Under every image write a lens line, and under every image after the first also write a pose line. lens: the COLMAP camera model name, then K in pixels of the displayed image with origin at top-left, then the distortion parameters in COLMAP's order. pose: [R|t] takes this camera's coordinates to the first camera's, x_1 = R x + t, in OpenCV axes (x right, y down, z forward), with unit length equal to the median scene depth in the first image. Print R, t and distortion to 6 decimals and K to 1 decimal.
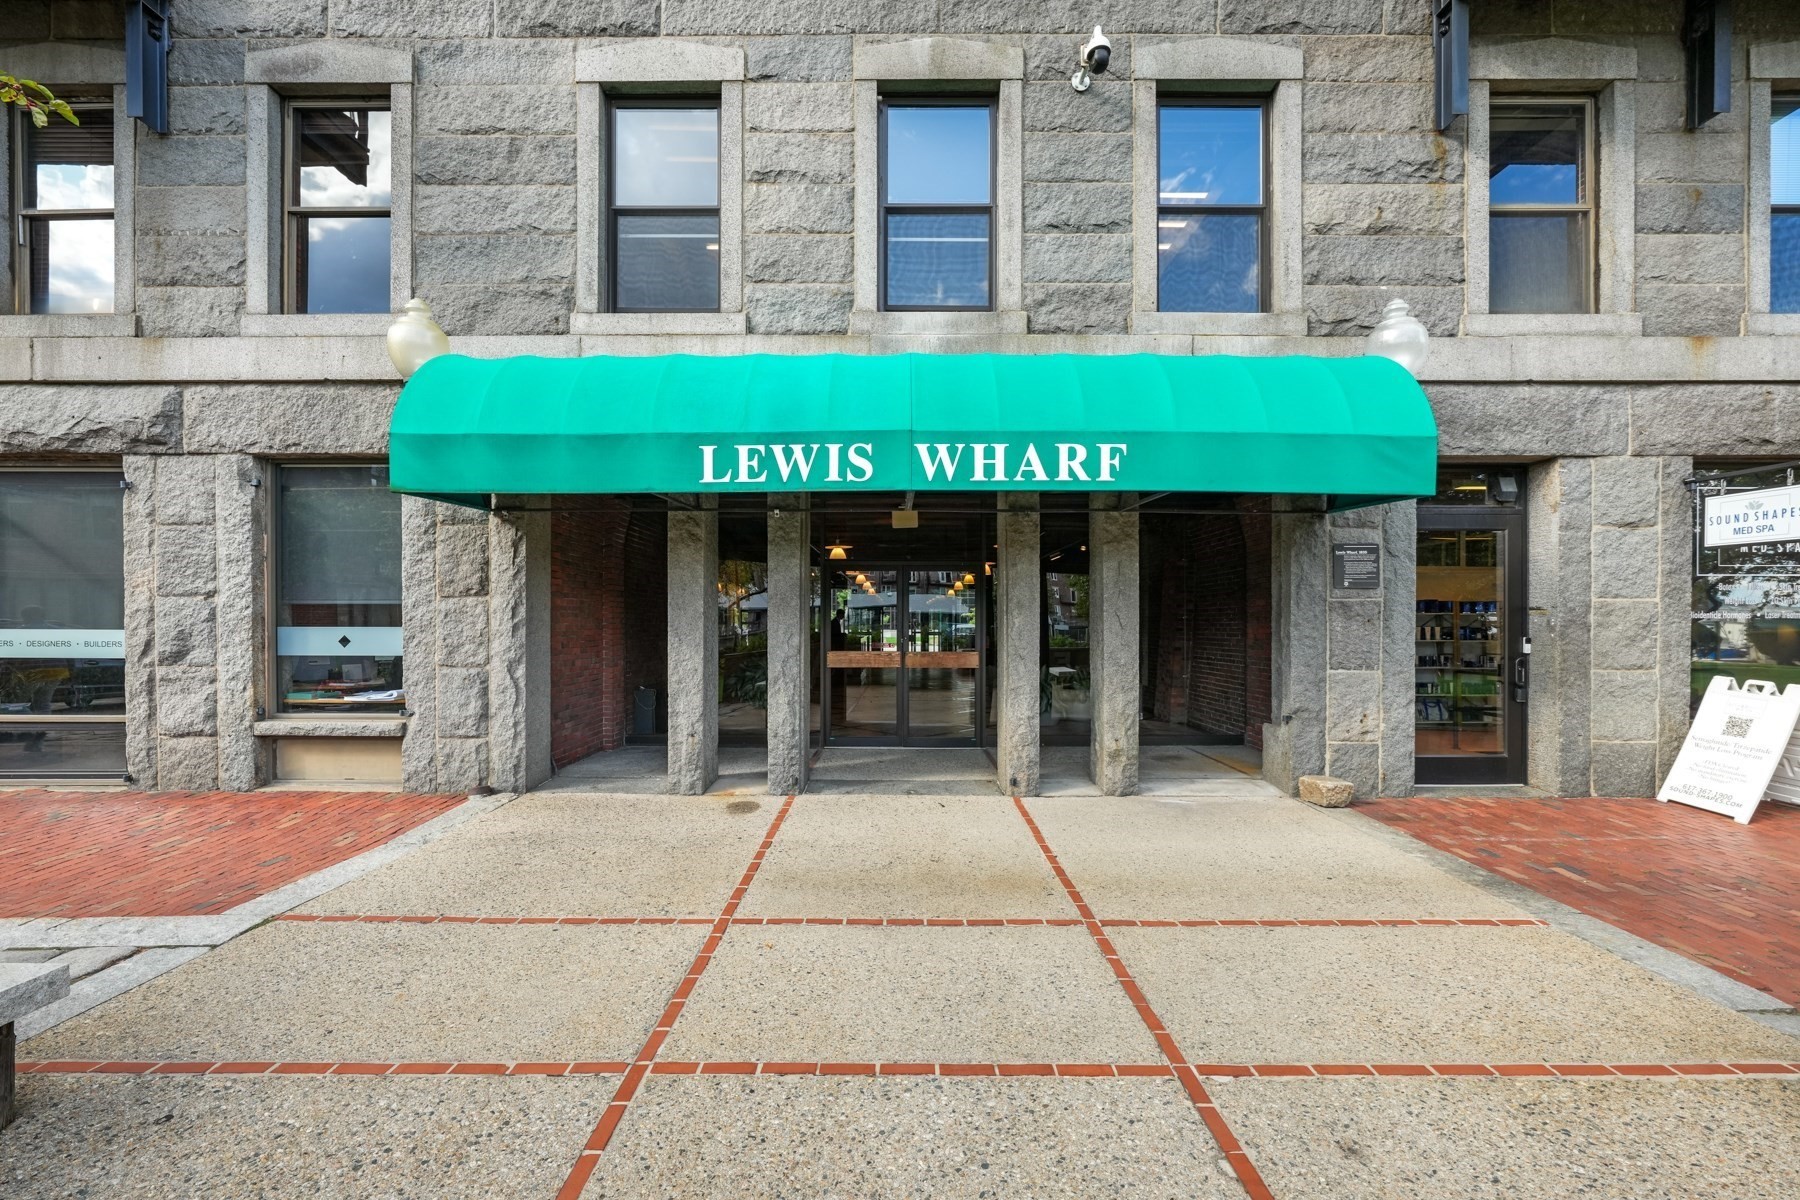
lens RADIAL K [[731.0, 0, 899.3], [0, 731.0, 615.0], [0, 0, 1]] dist [-0.005622, 0.001259]
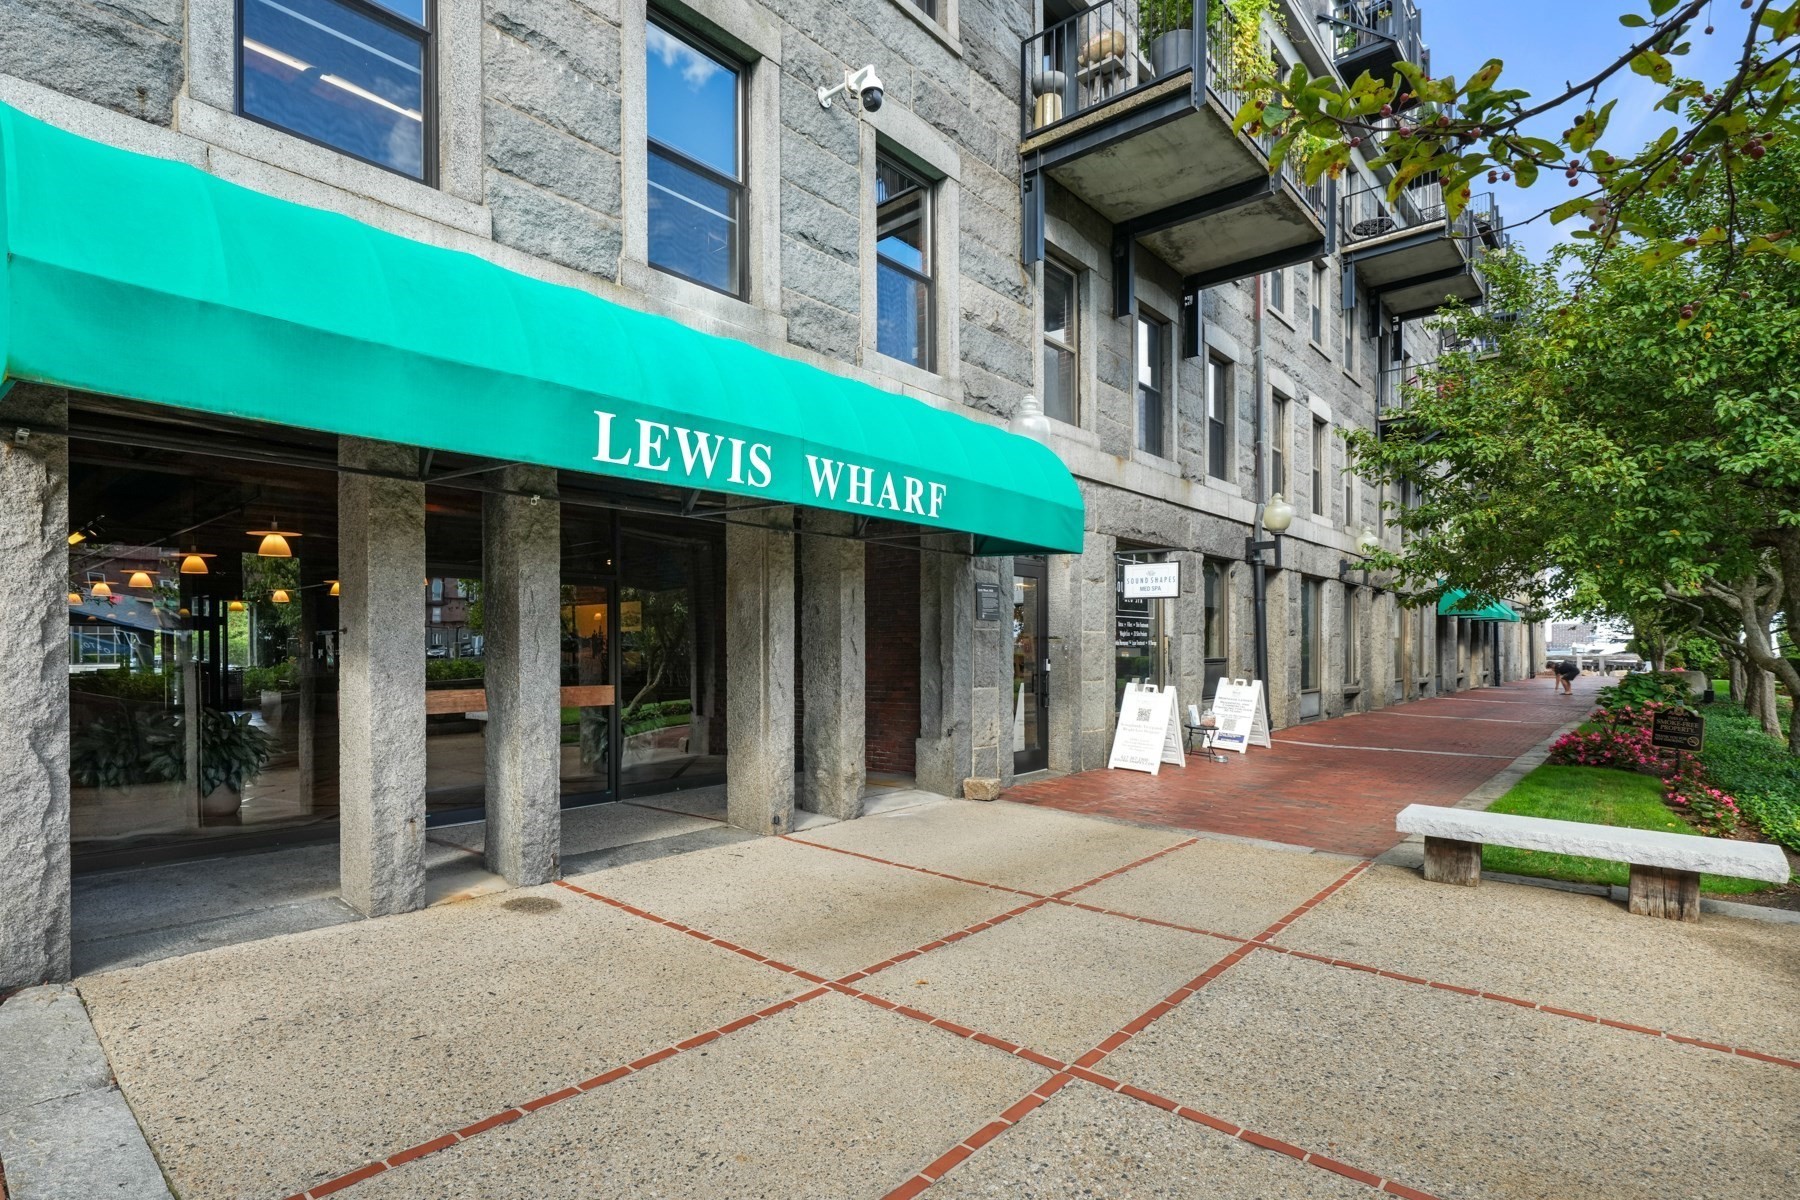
lens RADIAL K [[867.1, 0, 927.0], [0, 867.1, 641.3], [0, 0, 1]] dist [0.000711, 0.000313]
pose [[0.657429, 0.004264, 0.753504, -0.561947], [-0.003936, 0.999990, -0.002224, 0.002722], [-0.753506, -0.001504, 0.657439, 0.132307]]
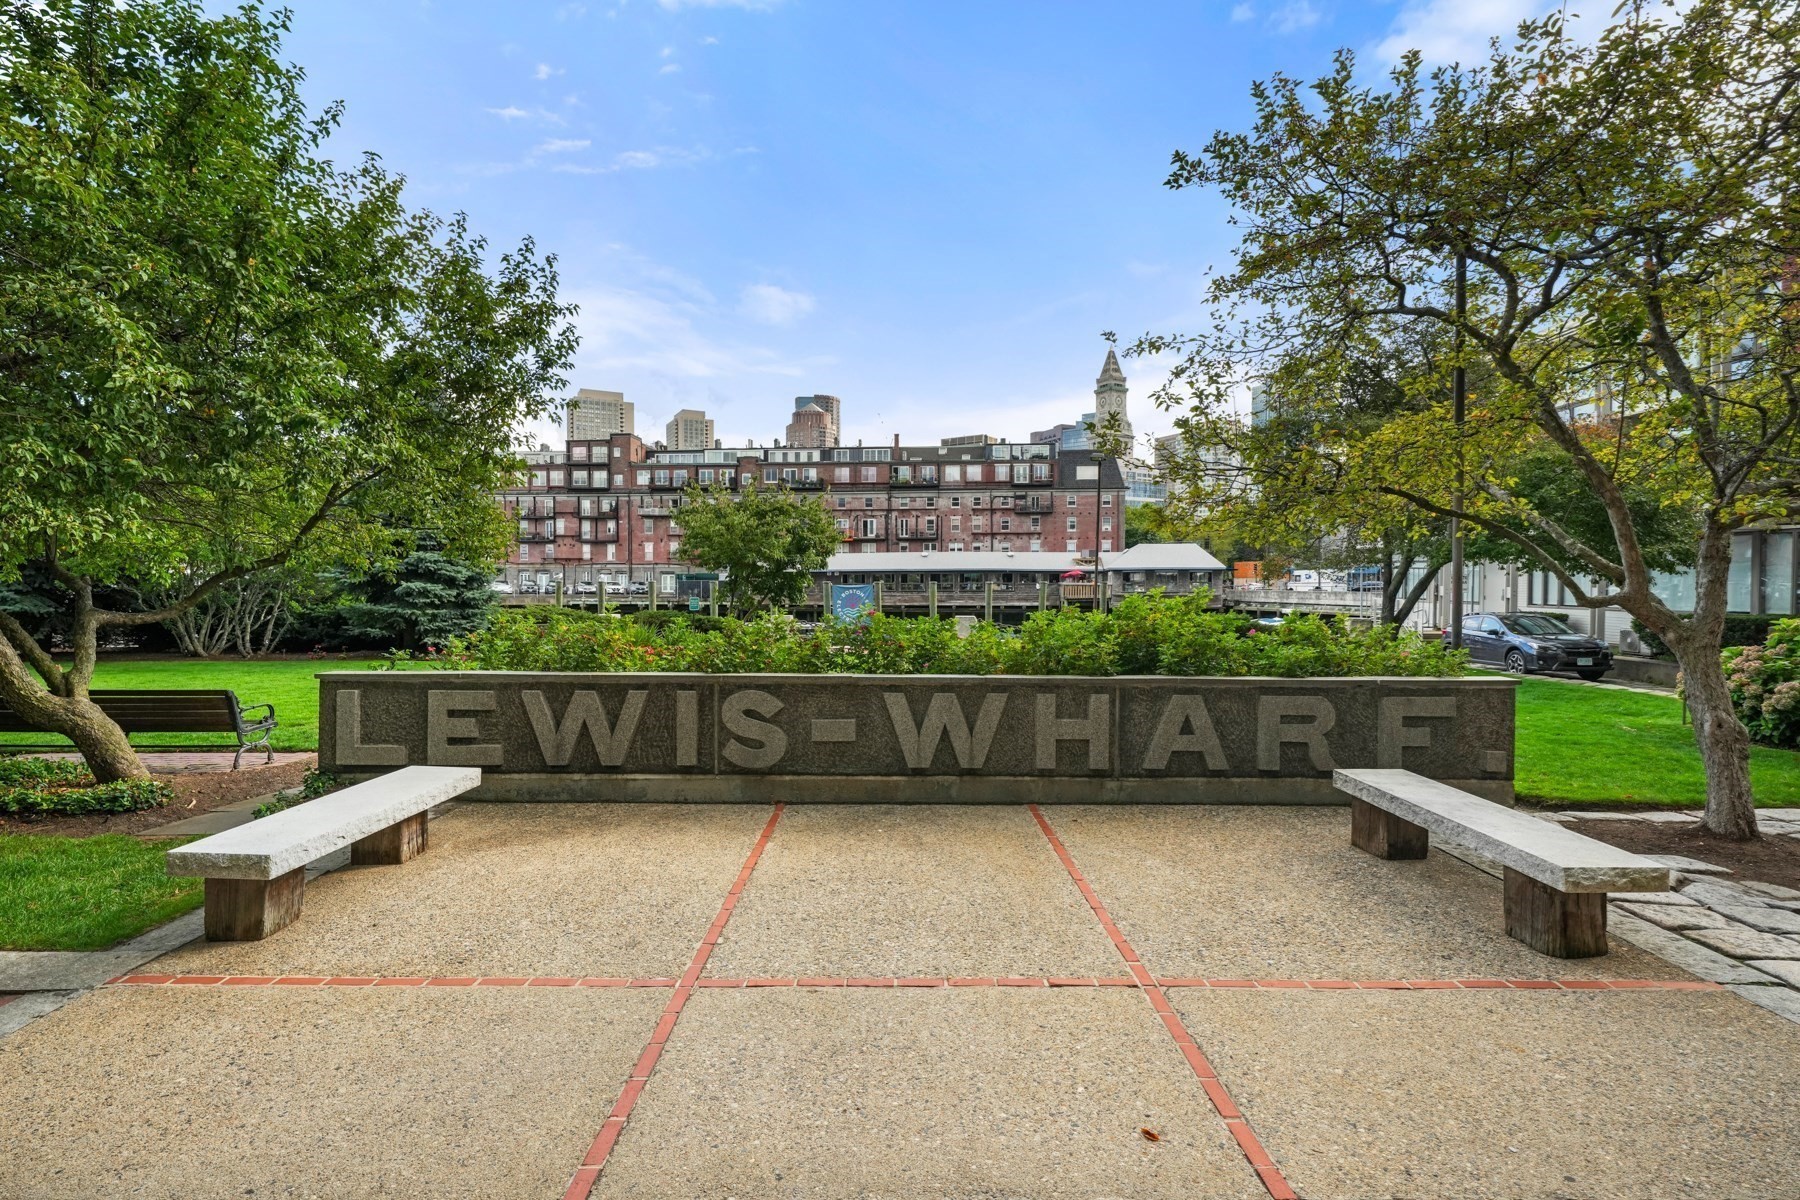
lens RADIAL K [[867.1, 0, 901.1], [0, 867.1, 592.9], [0, 0, 1]] dist [0.000711, 0.000313]
pose [[-0.999915, -0.000821, 0.013007, 0.022135], [-0.000753, 0.999986, 0.005297, 0.003874], [-0.013011, 0.005287, -0.999901, 0.942871]]
